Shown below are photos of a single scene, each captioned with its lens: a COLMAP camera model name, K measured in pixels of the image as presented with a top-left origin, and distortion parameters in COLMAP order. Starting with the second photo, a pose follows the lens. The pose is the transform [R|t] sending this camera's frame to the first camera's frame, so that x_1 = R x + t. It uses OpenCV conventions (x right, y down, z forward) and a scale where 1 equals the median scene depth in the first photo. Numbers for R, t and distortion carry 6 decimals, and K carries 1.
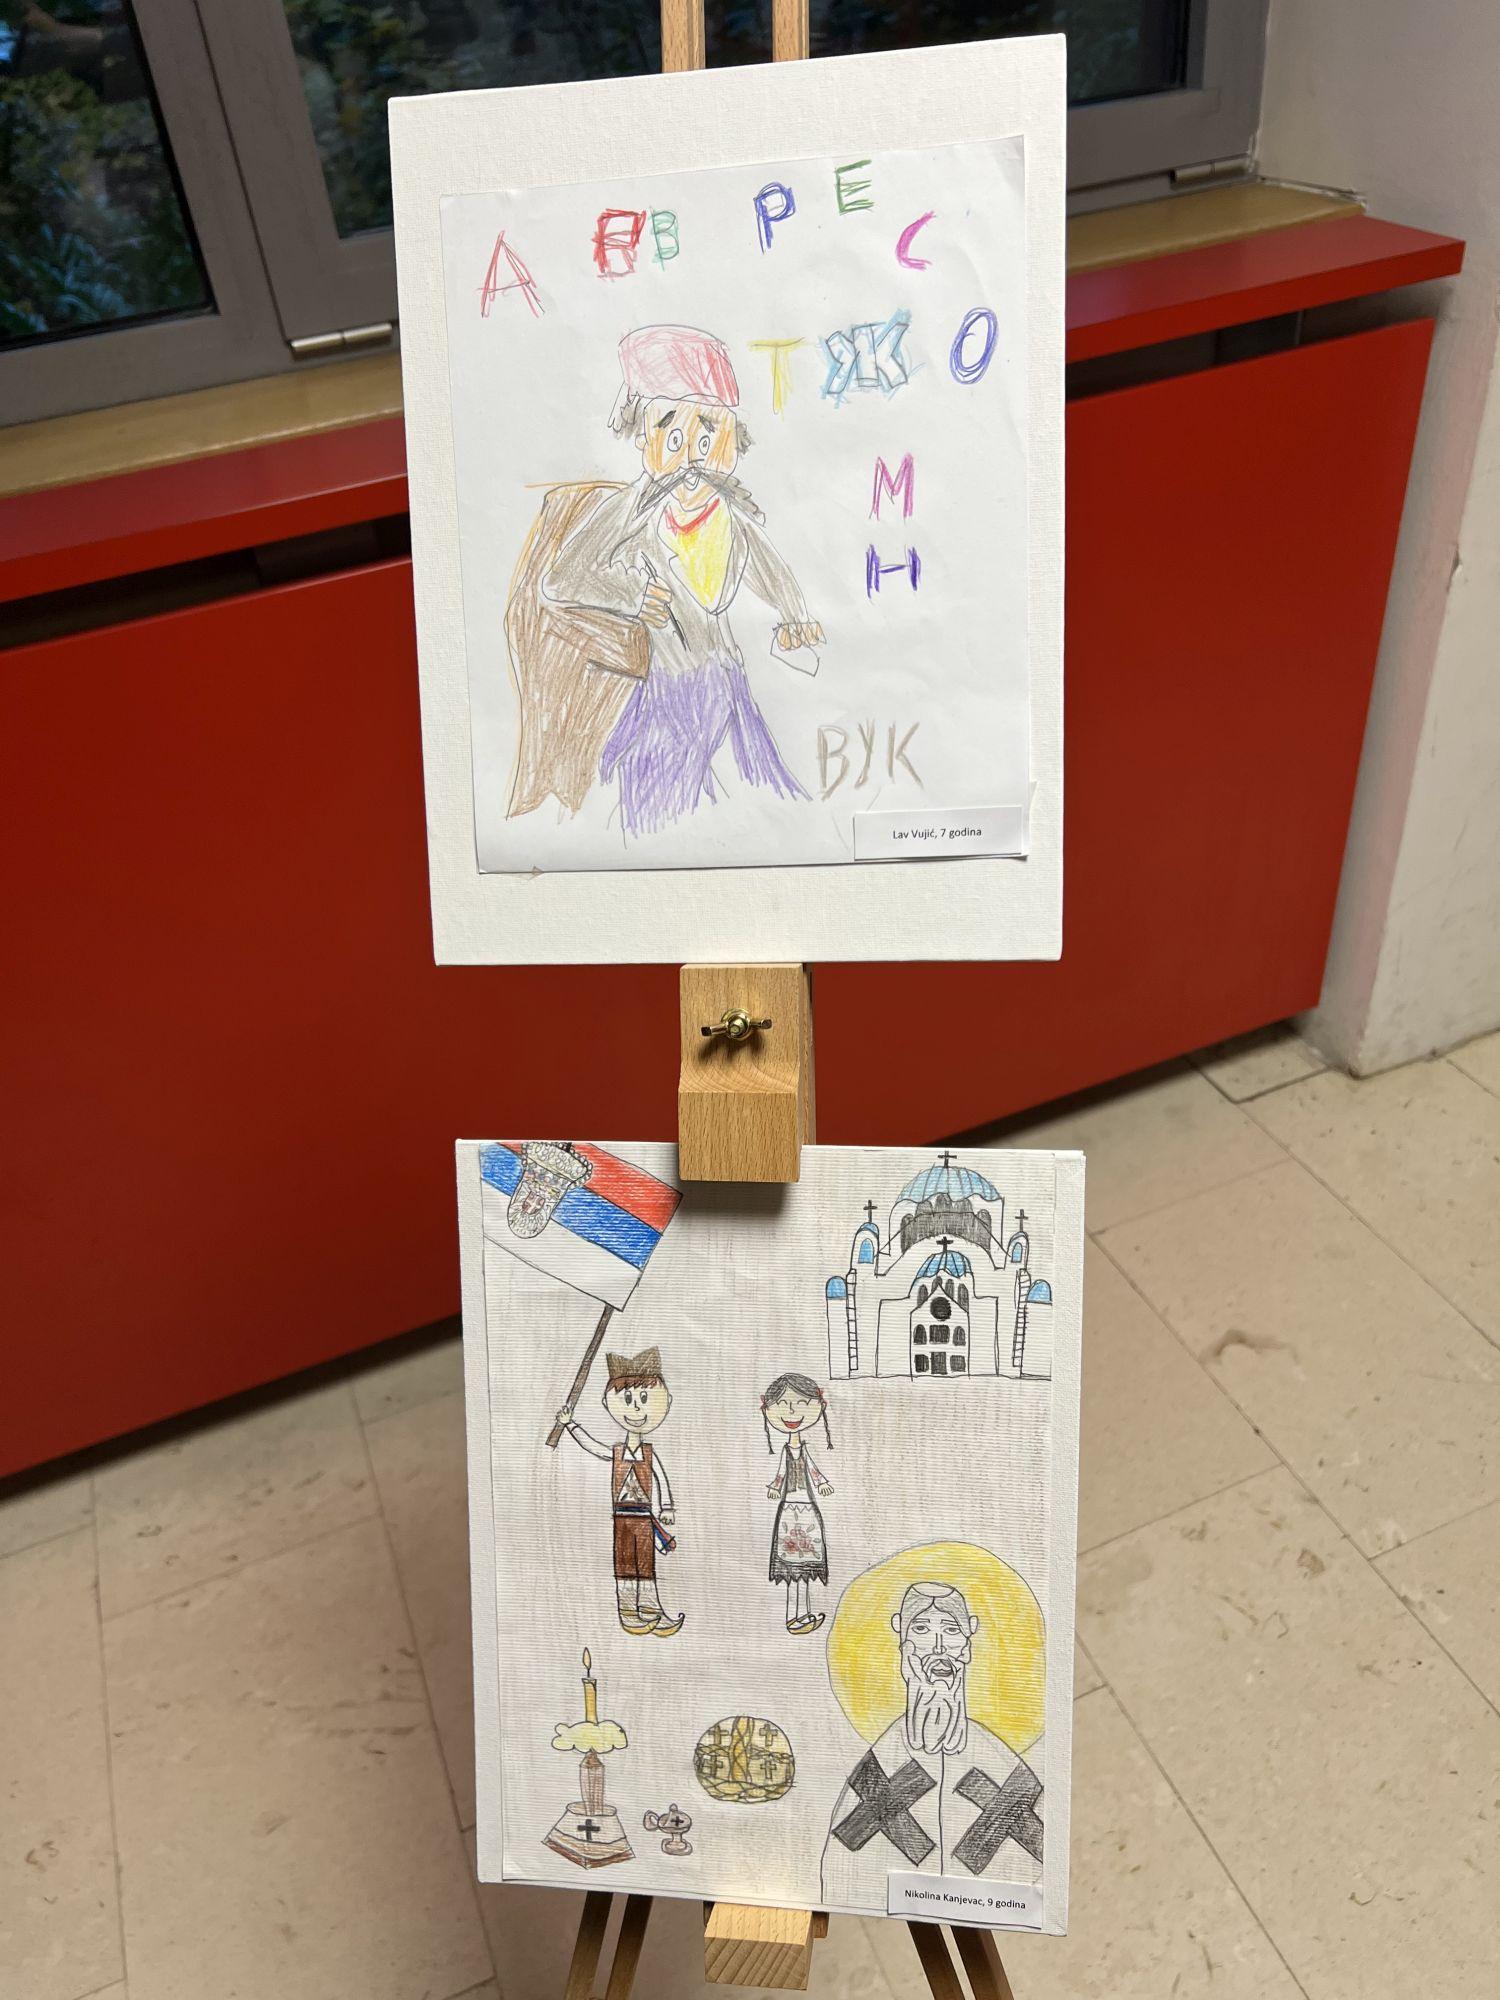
lens RADIAL K [[1500.5, 0, 756.4], [0, 1500.5, 1001.8], [0, 0, 1]] dist [0.045628, -0.047741]
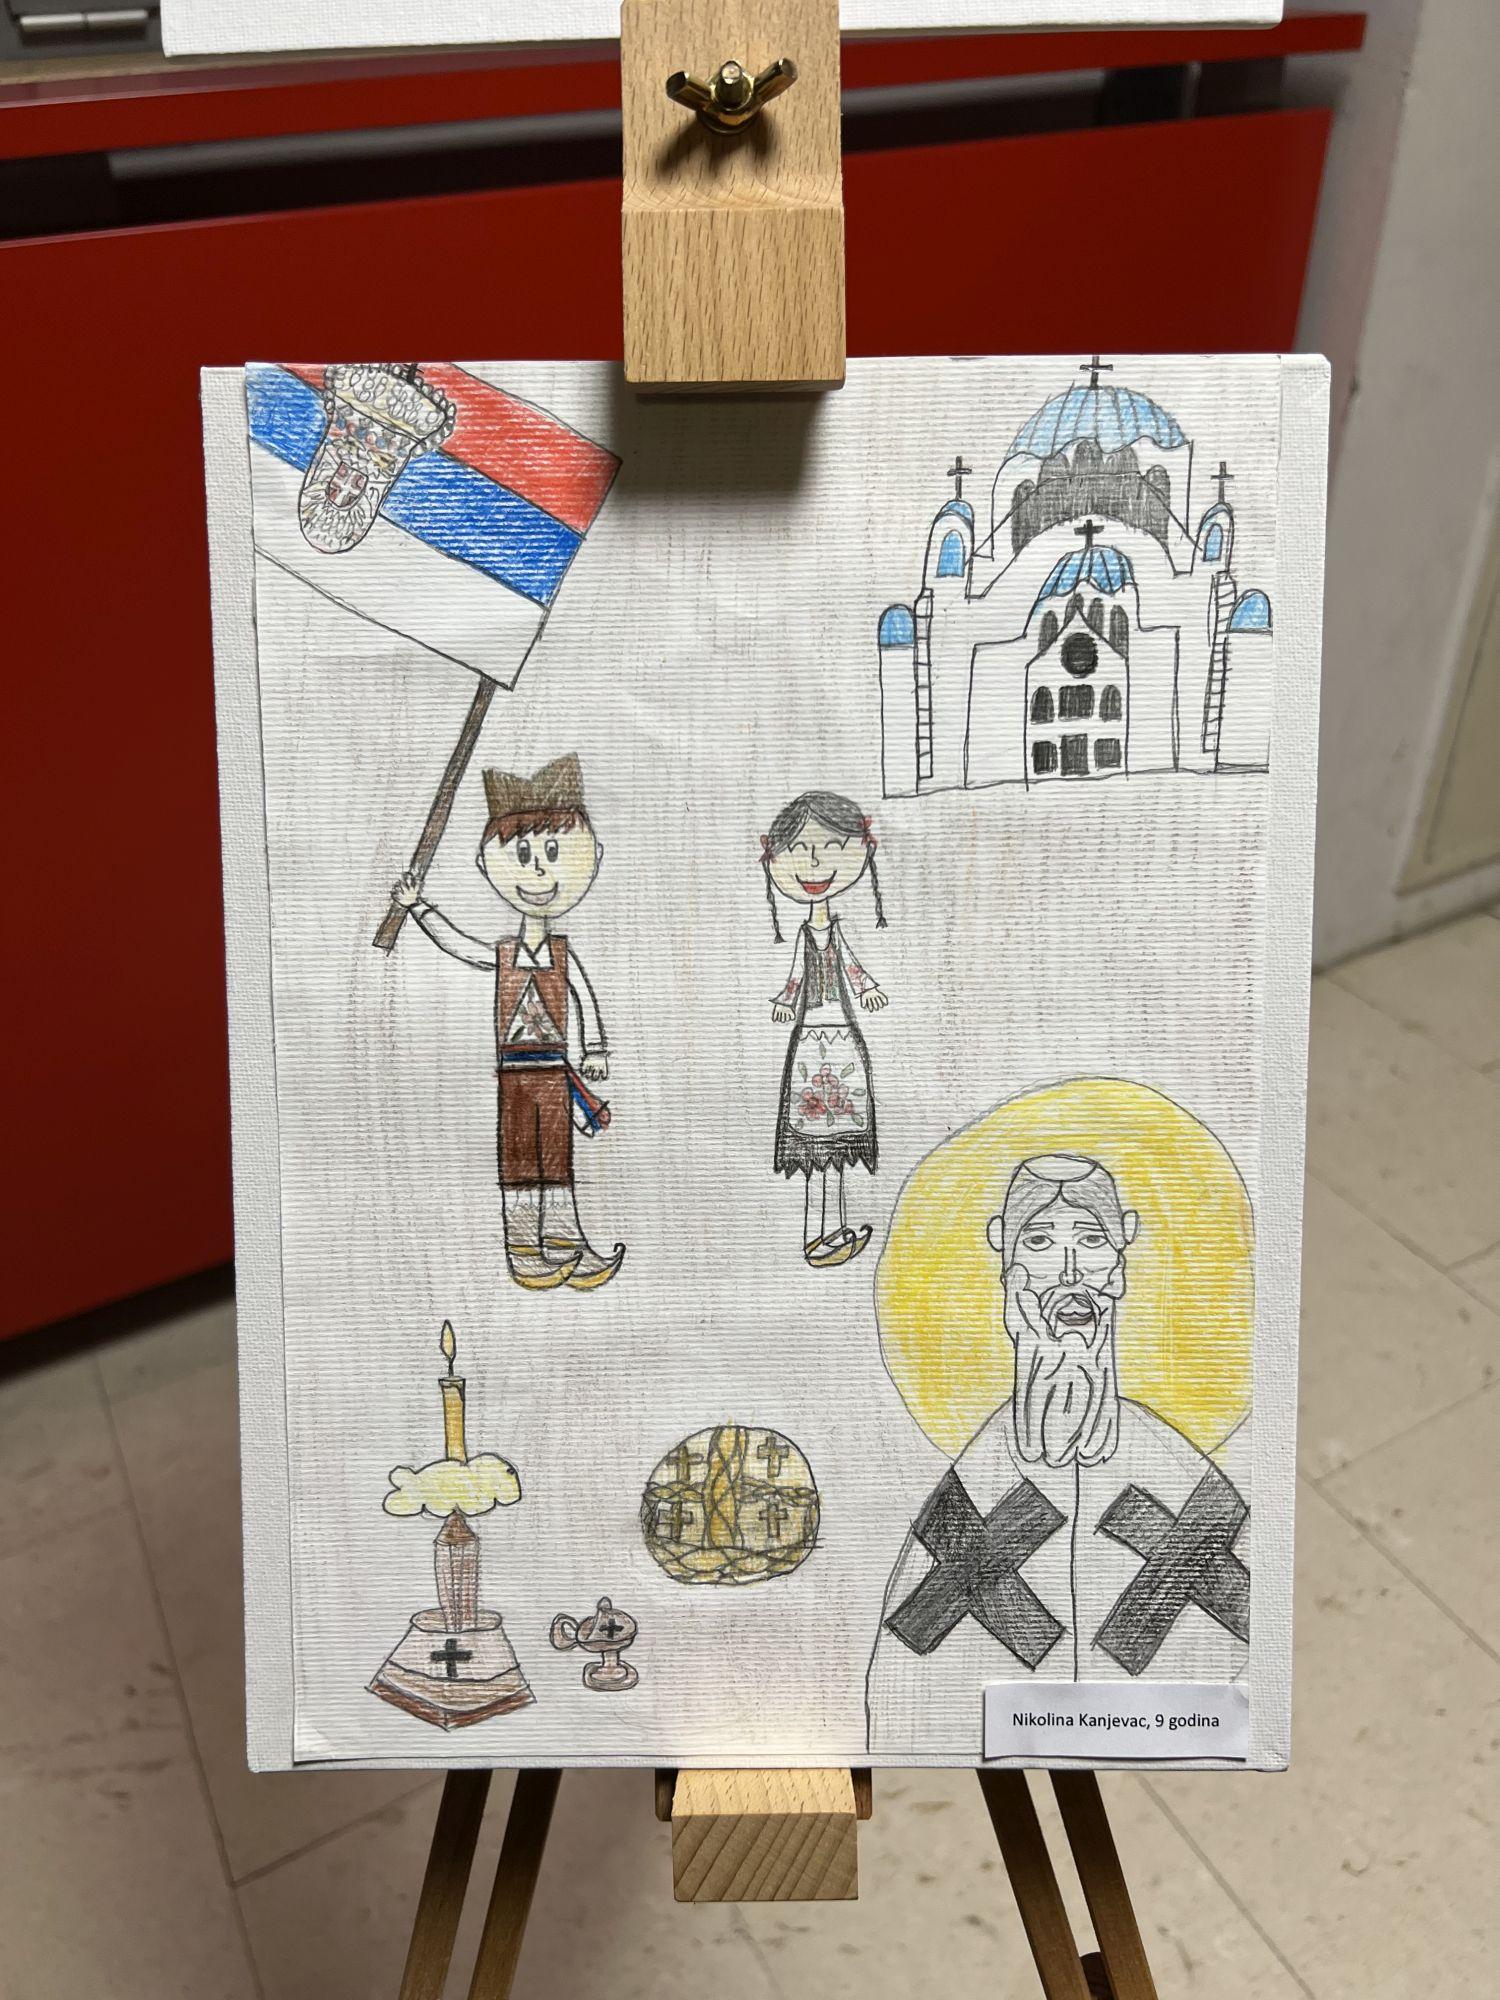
lens RADIAL K [[1500.5, 0, 752.6], [0, 1500.5, 1005.9], [0, 0, 1]] dist [0.045628, -0.047741]
pose [[0.991186, -0.008859, 0.132182, -0.074730], [0.015802, 0.998544, -0.051571, 0.349444], [-0.131533, 0.053206, 0.989883, 0.434498]]
